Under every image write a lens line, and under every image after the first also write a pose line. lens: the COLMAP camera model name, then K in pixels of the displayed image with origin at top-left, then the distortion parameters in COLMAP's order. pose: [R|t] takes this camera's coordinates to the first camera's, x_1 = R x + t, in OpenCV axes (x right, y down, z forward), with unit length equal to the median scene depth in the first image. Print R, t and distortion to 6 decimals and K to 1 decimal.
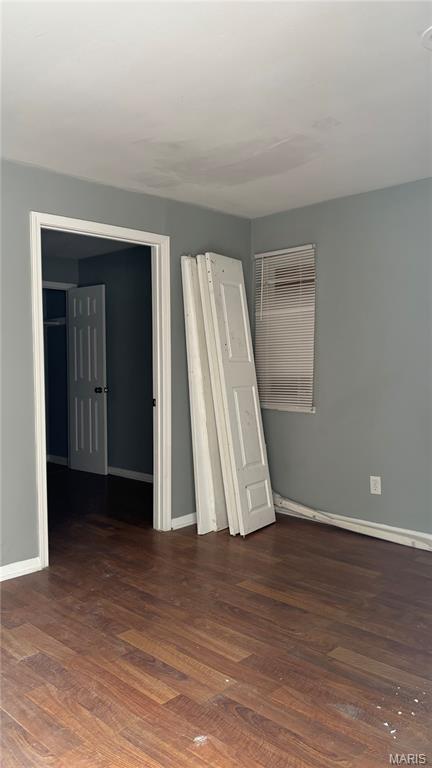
lens RADIAL K [[576.4, 0, 218.6], [0, 576.4, 387.7], [0, 0, 1]] dist [0.024918, -0.008626]
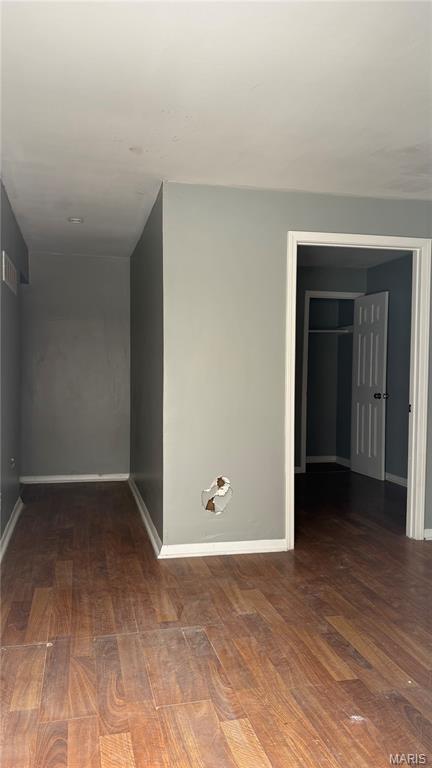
lens RADIAL K [[578.4, 0, 215.6], [0, 578.4, 389.4], [0, 0, 1]] dist [0.017209, -0.003798]
pose [[0.845866, 0.034022, -0.532309, 0.174539], [-0.041583, 0.999133, -0.002219, 0.013111], [0.531772, 0.024012, 0.846547, -0.026010]]
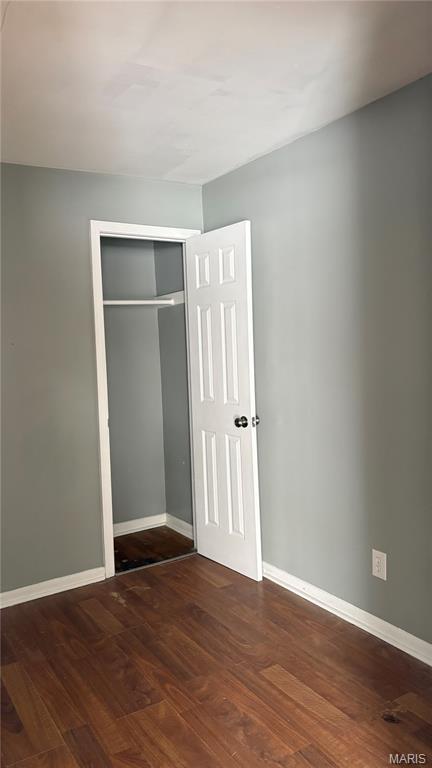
lens RADIAL K [[574.2, 0, 216.0], [0, 574.2, 384.0], [0, 0, 1]] dist [0.004574, -0.004023]
pose [[0.969774, -0.016036, -0.243477, -0.193131], [0.021245, 0.999598, 0.018786, -0.077944], [0.243078, -0.023391, 0.969725, 0.913955]]
